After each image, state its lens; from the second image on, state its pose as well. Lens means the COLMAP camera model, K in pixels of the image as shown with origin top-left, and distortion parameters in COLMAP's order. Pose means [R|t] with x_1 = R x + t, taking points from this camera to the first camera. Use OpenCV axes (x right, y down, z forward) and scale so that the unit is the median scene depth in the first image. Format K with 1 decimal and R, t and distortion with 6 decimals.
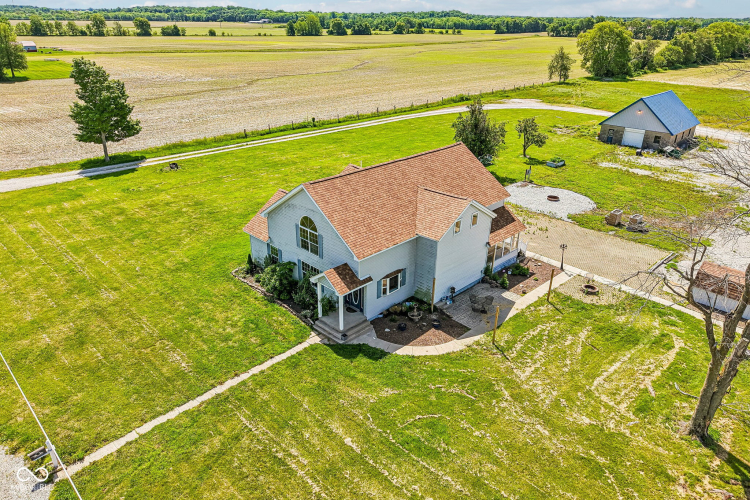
lens RADIAL K [[503.4, 0, 373.7], [0, 503.4, 245.5], [0, 0, 1]] dist [0.034643, -0.031517]
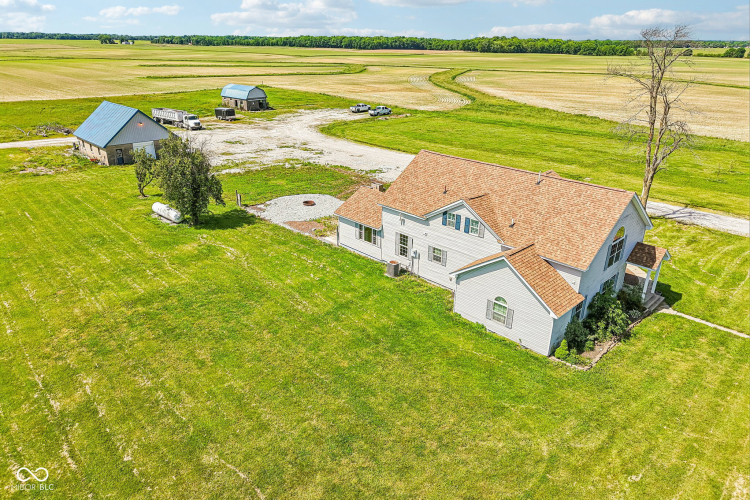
lens RADIAL K [[503.4, 0, 373.8], [0, 503.4, 245.0], [0, 0, 1]] dist [0.034643, -0.031517]
pose [[0.017012, -0.390812, 0.920313, -0.940129], [0.406219, 0.843759, 0.350794, -0.503569], [-0.913617, 0.367881, 0.173109, 1.152827]]
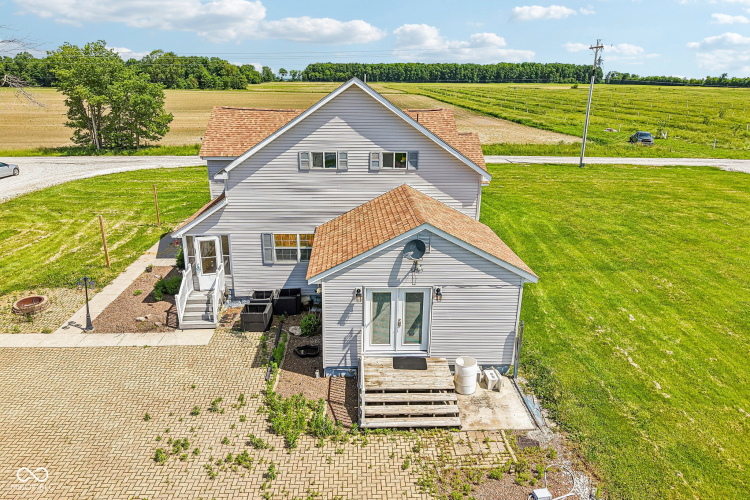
lens RADIAL K [[503.4, 0, 373.2], [0, 503.4, 246.2], [0, 0, 1]] dist [0.034643, -0.031517]
pose [[-0.670347, 0.210673, -0.711514, 0.573253], [-0.326537, 0.777276, 0.537788, -0.381570], [0.666340, 0.592840, -0.452252, 1.499688]]
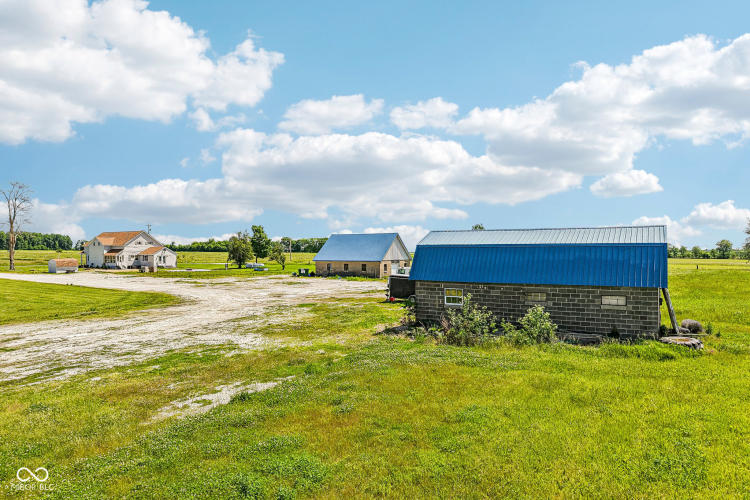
lens RADIAL K [[503.4, 0, 377.0], [0, 503.4, 244.7], [0, 0, 1]] dist [0.034643, -0.031517]
pose [[0.232238, -0.029359, -0.972216, 3.739716], [-0.402410, 0.907088, -0.123518, -0.355910], [0.885512, 0.419915, 0.198846, 1.889770]]
